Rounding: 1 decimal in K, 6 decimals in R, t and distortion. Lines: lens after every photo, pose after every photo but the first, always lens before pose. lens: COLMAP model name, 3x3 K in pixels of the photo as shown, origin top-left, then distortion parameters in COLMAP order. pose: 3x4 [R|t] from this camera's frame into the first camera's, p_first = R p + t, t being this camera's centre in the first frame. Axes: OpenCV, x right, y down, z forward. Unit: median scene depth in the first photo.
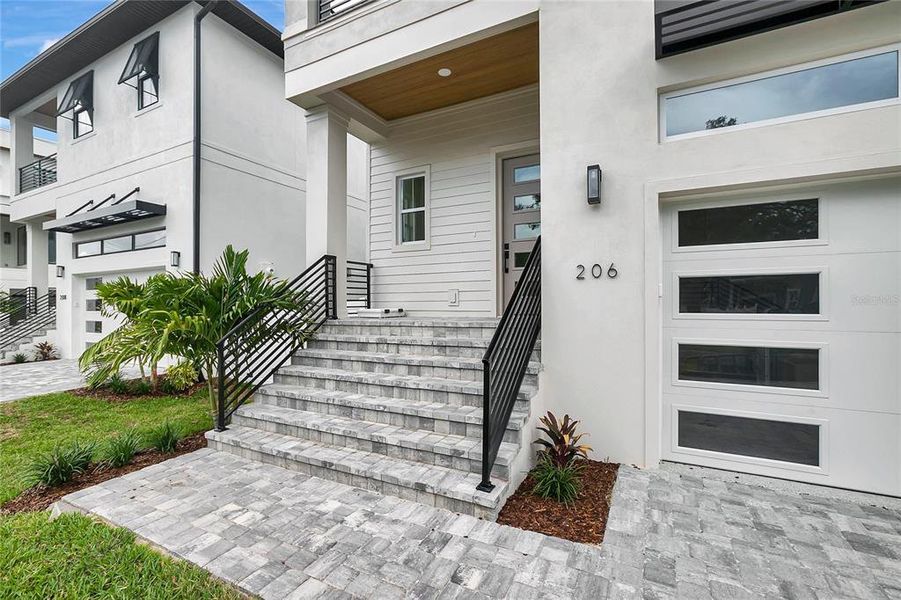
lens RADIAL K [[407.1, 0, 448.8], [0, 407.1, 302.6], [0, 0, 1]] dist [-0.024692, 0.011960]
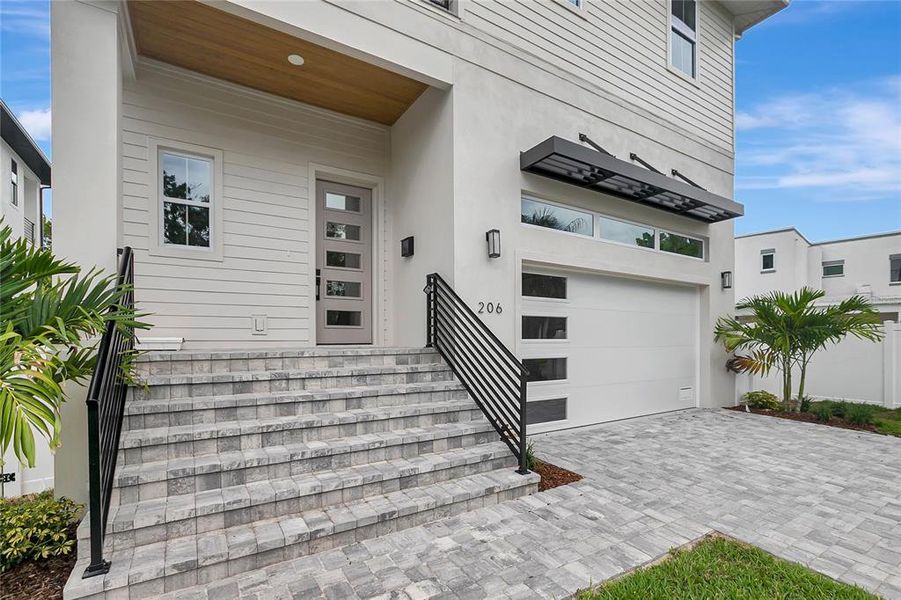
lens RADIAL K [[419.8, 0, 450.3], [0, 419.8, 338.5], [0, 0, 1]] dist [-0.009144, 0.000775]
pose [[0.501261, 0.005090, 0.865281, -0.688008], [-0.003647, 0.999986, -0.003769, 0.022863], [-0.865289, -0.001267, 0.501273, 0.311158]]
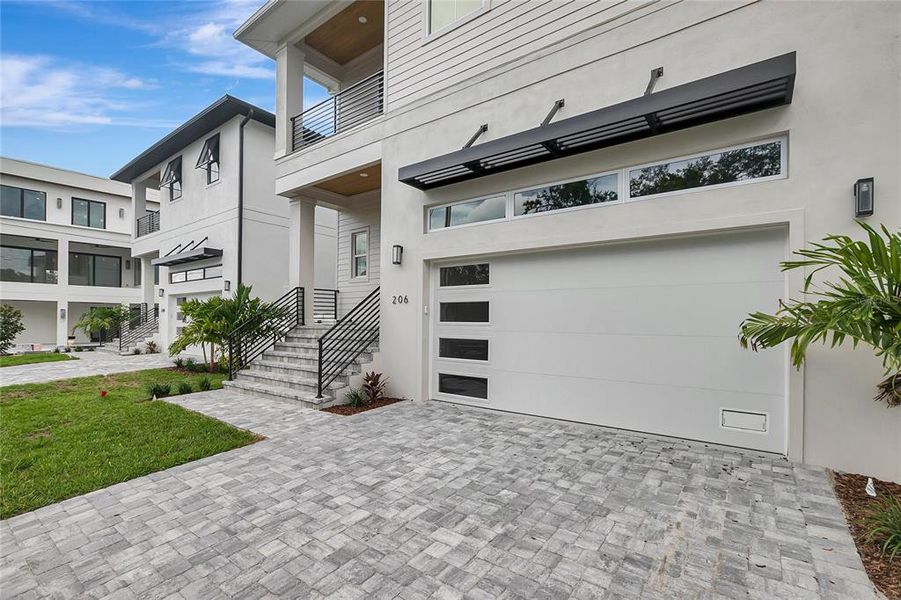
lens RADIAL K [[412.1, 0, 446.8], [0, 412.1, 317.5], [0, 0, 1]] dist [-0.010440, 0.000913]
pose [[0.986204, 0.009221, -0.165278, 0.680710], [-0.009157, 0.999957, 0.001154, 0.002816], [0.165281, 0.000375, 0.986246, -0.668135]]
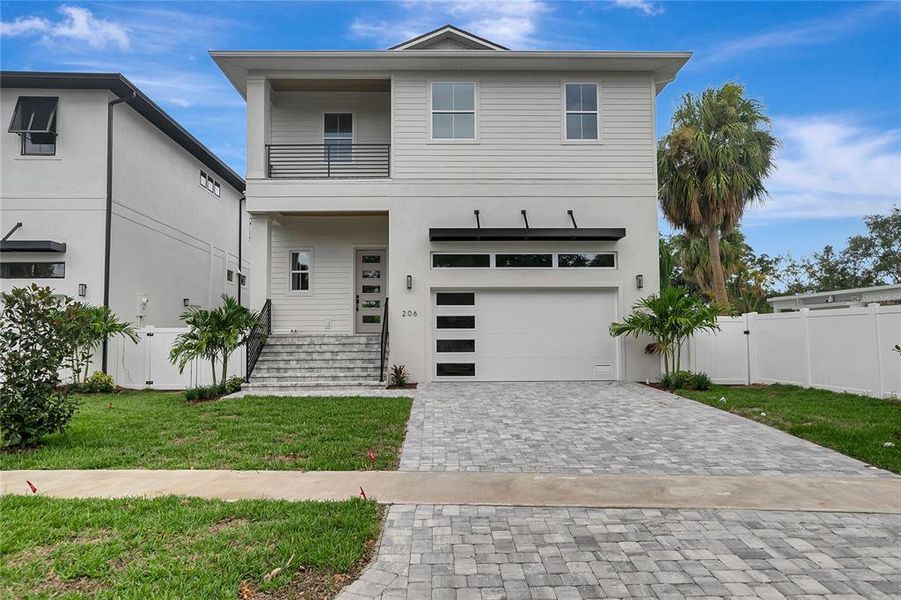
lens RADIAL K [[552.1, 0, 446.0], [0, 552.1, 314.7], [0, 0, 1]] dist [0.003059, 0.004550]
pose [[0.875706, 0.022712, 0.482310, -0.917629], [-0.000302, 0.998919, -0.046491, 0.078966], [-0.482844, 0.040567, 0.874766, -1.790930]]
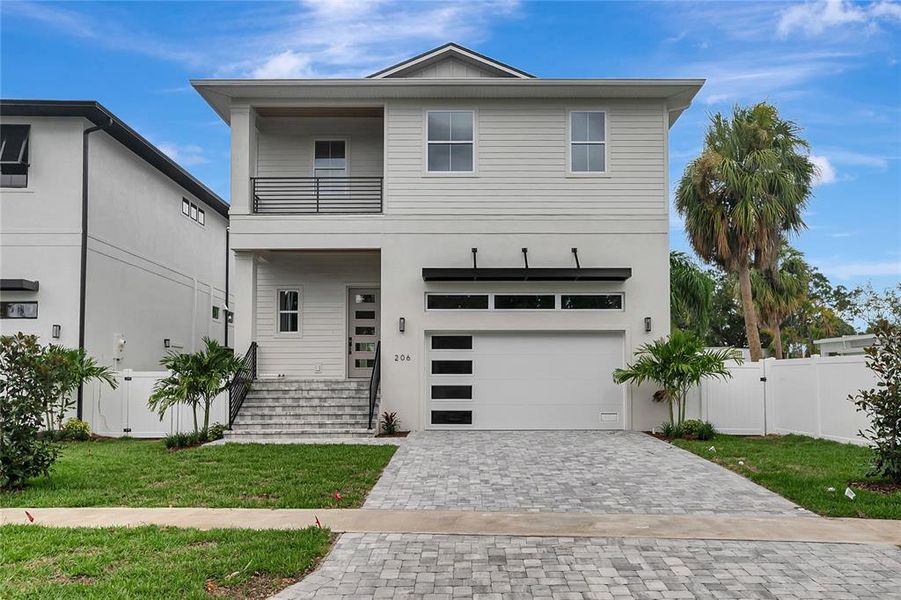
lens RADIAL K [[663.6, 0, 468.7], [0, 663.6, 357.7], [0, 0, 1]] dist [0.021861, -0.007220]
pose [[0.882931, 0.022605, 0.468959, -0.939651], [-0.004531, 0.999204, -0.039635, 0.066936], [-0.469482, 0.032870, 0.882330, -2.207027]]
